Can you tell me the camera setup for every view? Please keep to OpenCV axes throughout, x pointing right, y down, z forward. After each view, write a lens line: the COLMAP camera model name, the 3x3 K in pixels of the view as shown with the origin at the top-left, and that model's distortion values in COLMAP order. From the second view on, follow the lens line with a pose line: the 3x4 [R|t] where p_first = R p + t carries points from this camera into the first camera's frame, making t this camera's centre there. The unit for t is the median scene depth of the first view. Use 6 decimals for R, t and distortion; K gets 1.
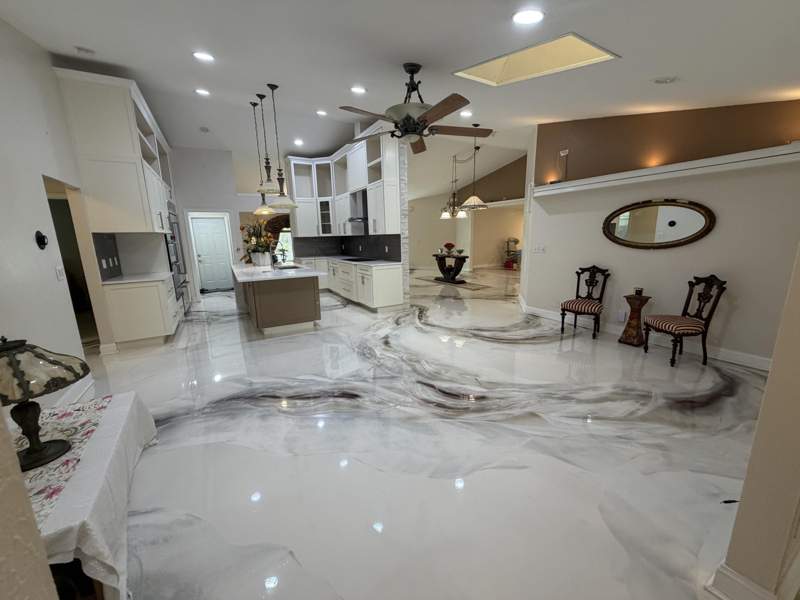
lens RADIAL K [[318.1, 0, 396.6], [0, 318.1, 300.1], [0, 0, 1]] dist [0.000087, 0.000301]
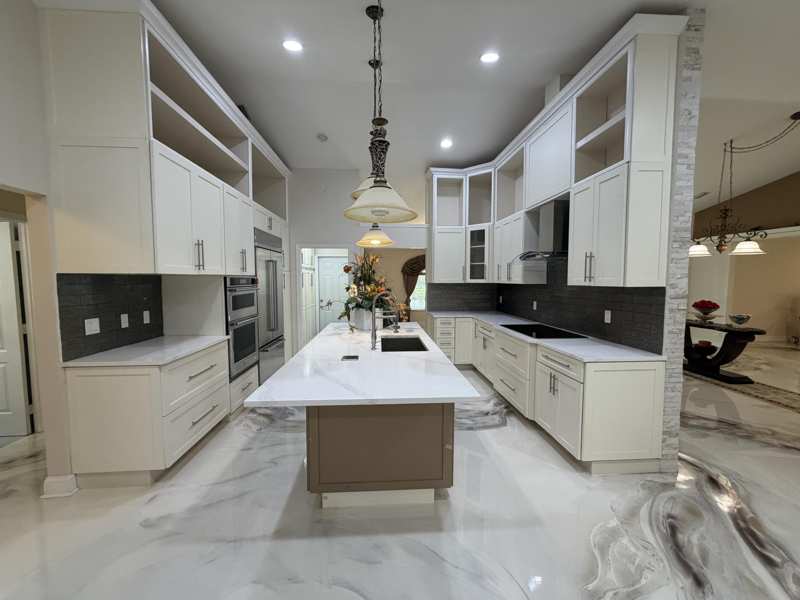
lens RADIAL K [[318.1, 0, 397.8], [0, 318.1, 300.0], [0, 0, 1]] dist [0.000087, 0.000301]
pose [[0.904303, 0.051634, -0.423757, -0.140059], [-0.106446, 0.988577, -0.106702, -0.126940], [0.413407, 0.141598, 0.899469, 0.562078]]
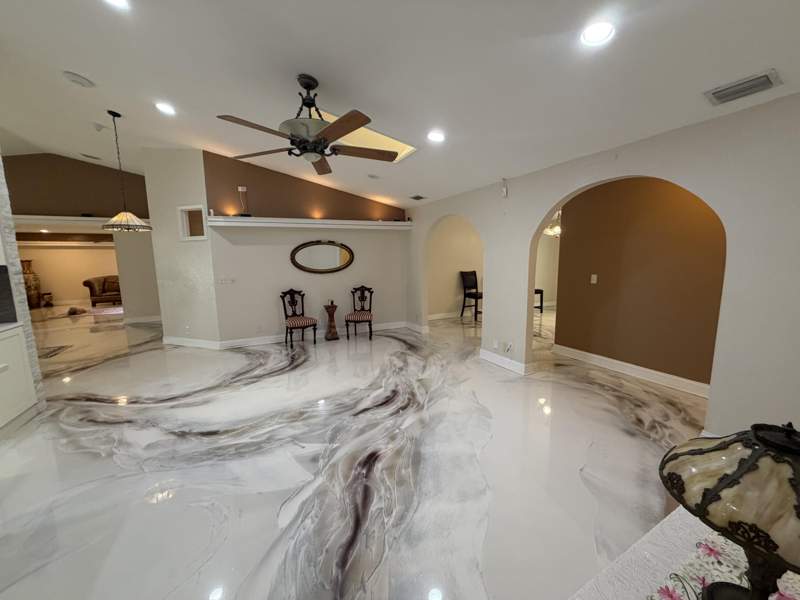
lens RADIAL K [[318.1, 0, 399.3], [0, 318.1, 298.5], [0, 0, 1]] dist [0.000087, 0.000301]
pose [[0.058742, -0.108834, 0.992323, -0.500588], [0.213808, 0.972344, 0.093986, -0.086327], [-0.975108, 0.206646, 0.080387, 0.437327]]
